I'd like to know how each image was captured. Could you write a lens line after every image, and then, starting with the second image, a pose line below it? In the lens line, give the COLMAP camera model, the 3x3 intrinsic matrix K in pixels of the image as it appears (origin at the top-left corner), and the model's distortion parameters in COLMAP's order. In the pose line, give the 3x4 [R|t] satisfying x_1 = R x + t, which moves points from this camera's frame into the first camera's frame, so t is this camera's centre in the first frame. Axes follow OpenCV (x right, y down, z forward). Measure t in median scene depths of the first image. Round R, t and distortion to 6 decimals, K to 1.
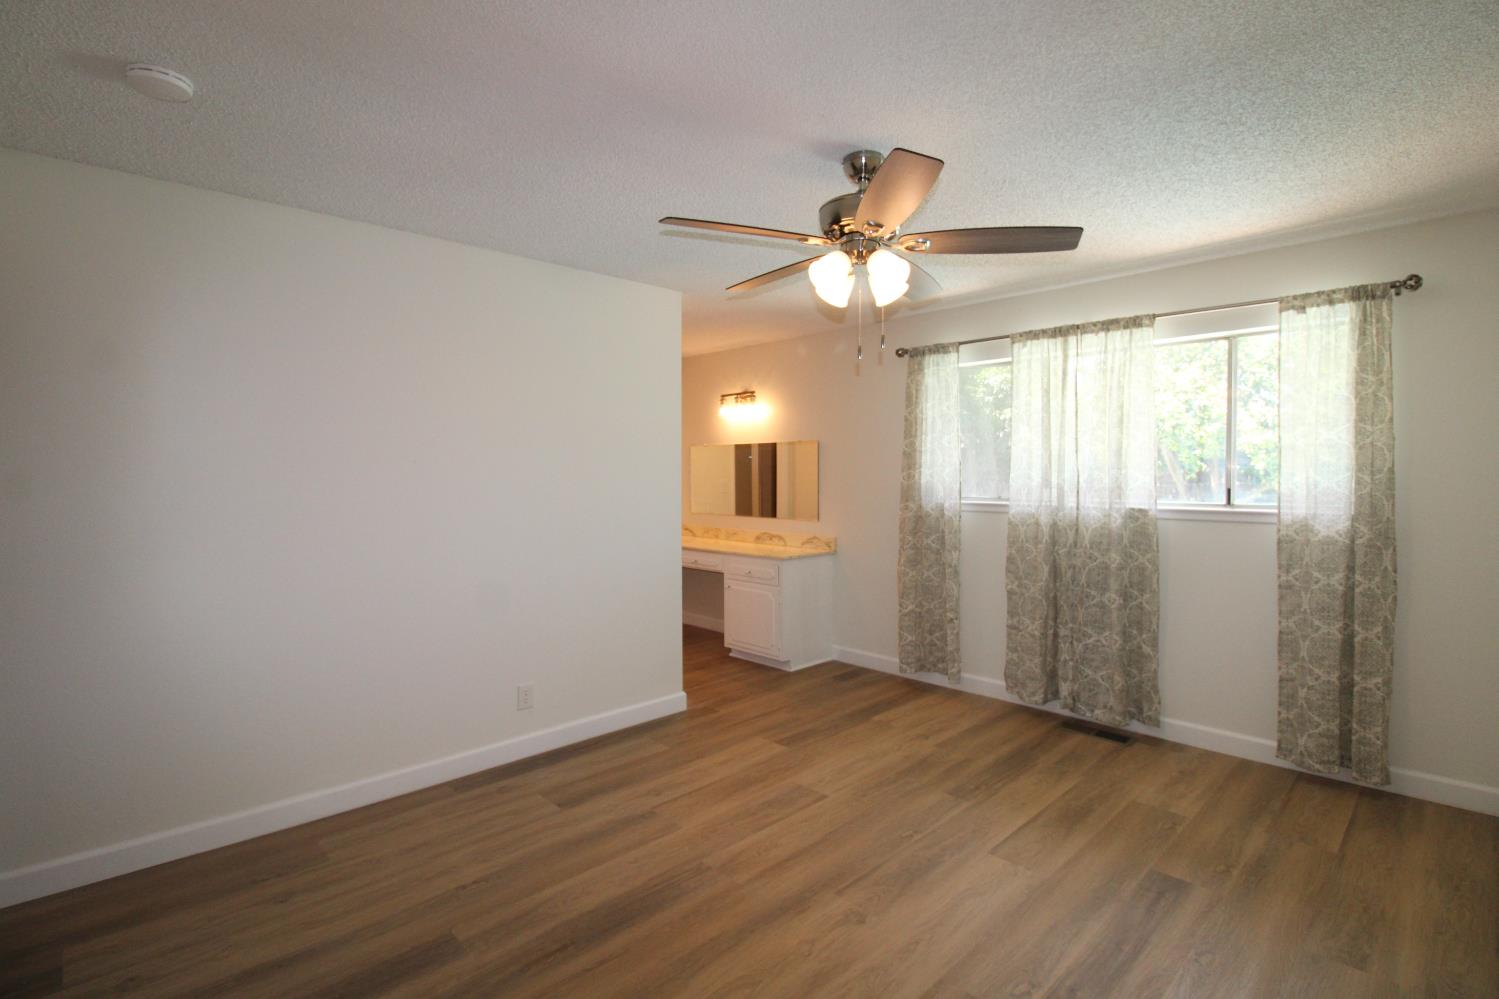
lens RADIAL K [[679.8, 0, 741.6], [0, 679.8, 495.0], [0, 0, 1]] dist [0.000204, -0.002366]
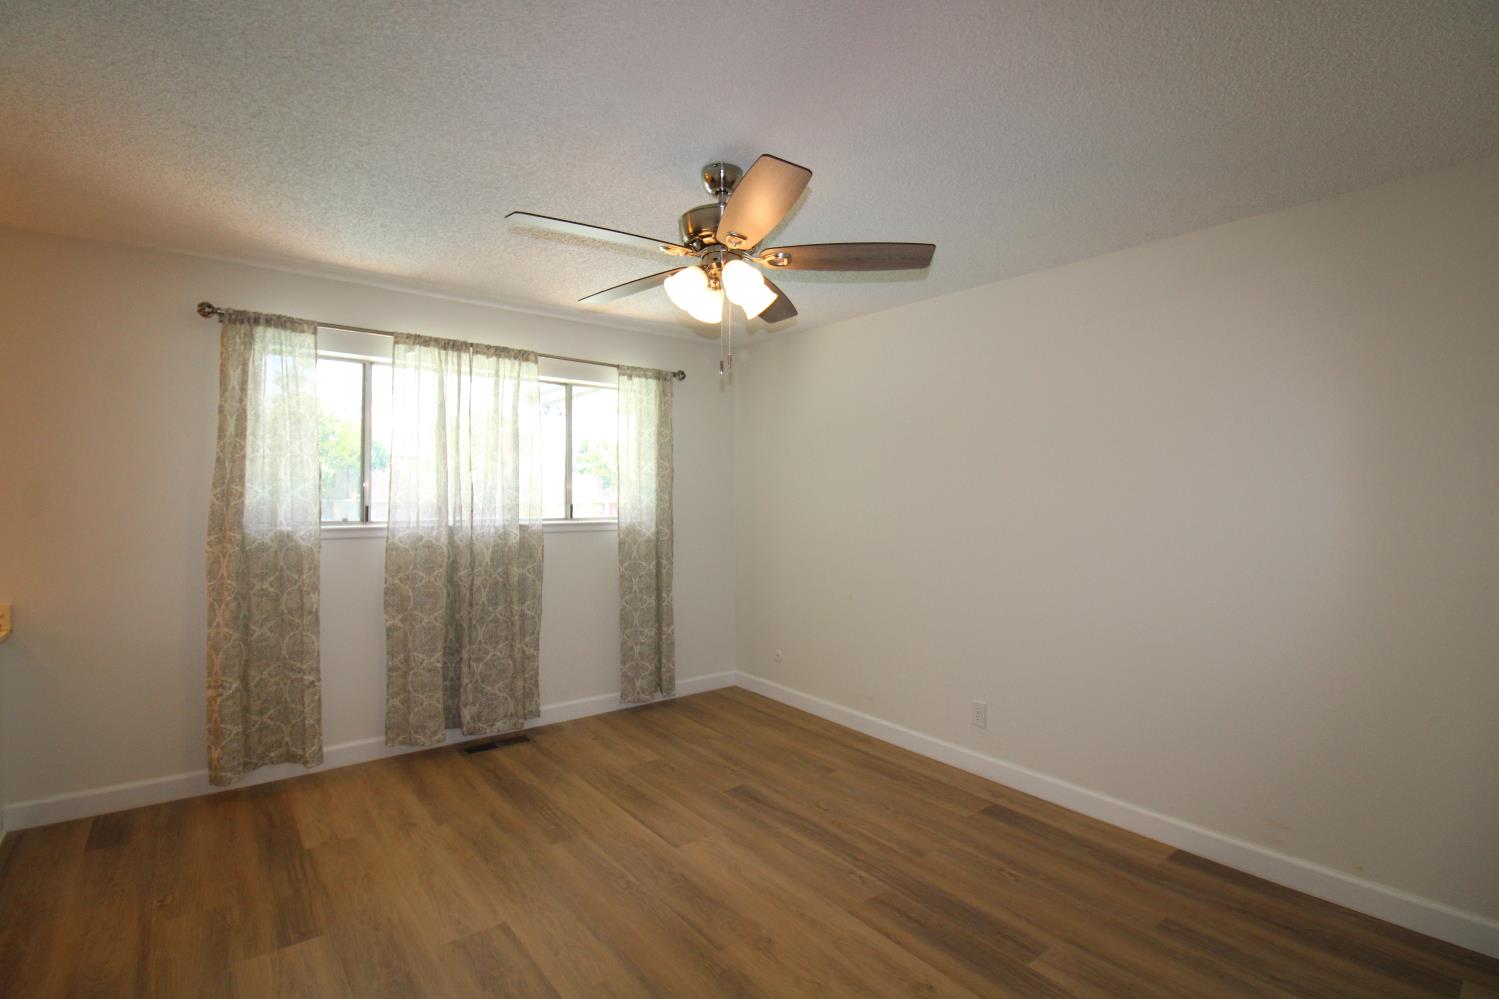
lens RADIAL K [[679.8, 0, 750.5], [0, 679.8, 492.0], [0, 0, 1]] dist [0.000204, -0.002366]
pose [[0.131192, 0.004272, 0.991348, -0.450786], [0.024103, 0.999681, -0.007497, -0.015175], [-0.991064, 0.024878, 0.131048, 0.480343]]
